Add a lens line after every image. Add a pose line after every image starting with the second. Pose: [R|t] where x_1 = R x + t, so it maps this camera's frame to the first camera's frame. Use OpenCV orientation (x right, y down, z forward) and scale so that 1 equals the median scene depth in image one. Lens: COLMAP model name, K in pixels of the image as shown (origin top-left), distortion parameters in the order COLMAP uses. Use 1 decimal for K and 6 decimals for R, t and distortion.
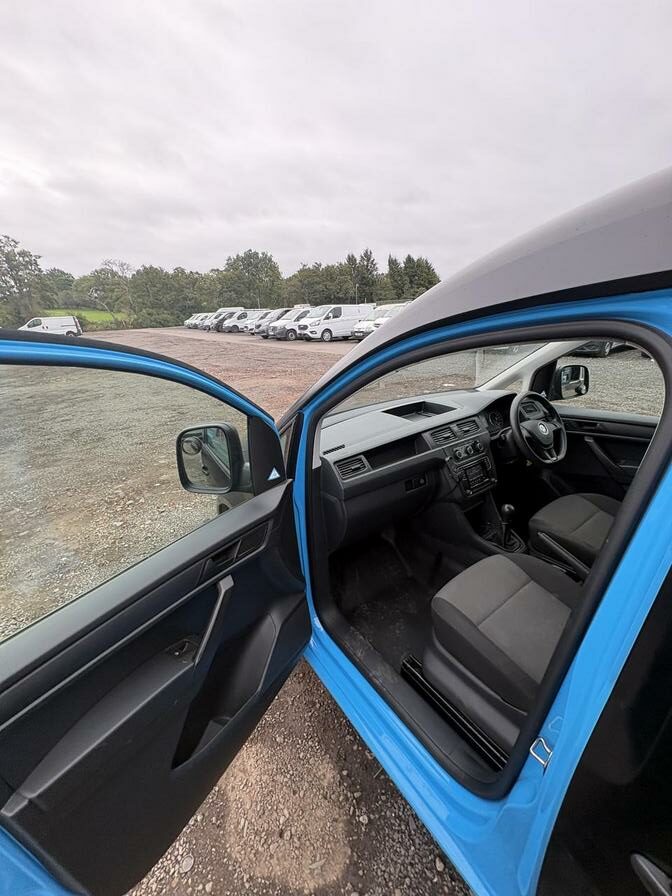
lens RADIAL K [[358.3, 0, 335.0], [0, 358.3, 447.3], [0, 0, 1]] dist [-0.001466, 0.000438]
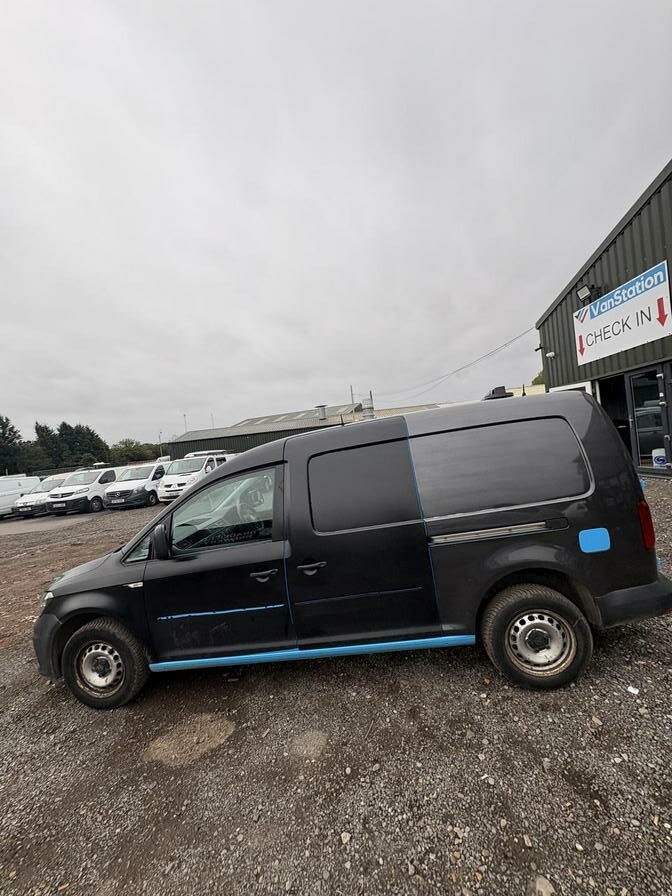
lens RADIAL K [[353.5, 0, 341.6], [0, 353.5, 452.9], [0, 0, 1]] dist [0.000641, 0.000161]
pose [[0.659255, -0.060750, 0.749461, -0.710220], [0.351290, 0.906150, -0.235558, 0.312818], [-0.664814, 0.418571, 0.618725, -0.950449]]
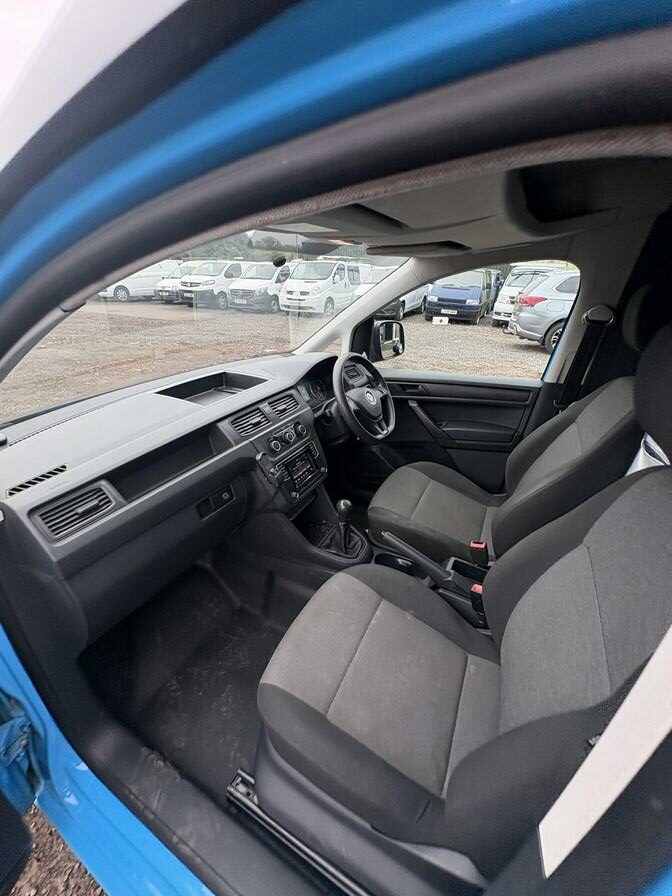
lens RADIAL K [[358.3, 0, 335.0], [0, 358.3, 447.3], [0, 0, 1]] dist [-0.001466, 0.000438]
pose [[0.892323, -0.149132, 0.426051, 0.130451], [0.110357, 0.987280, 0.114449, -0.040530], [-0.437699, -0.055108, 0.897431, 0.271762]]
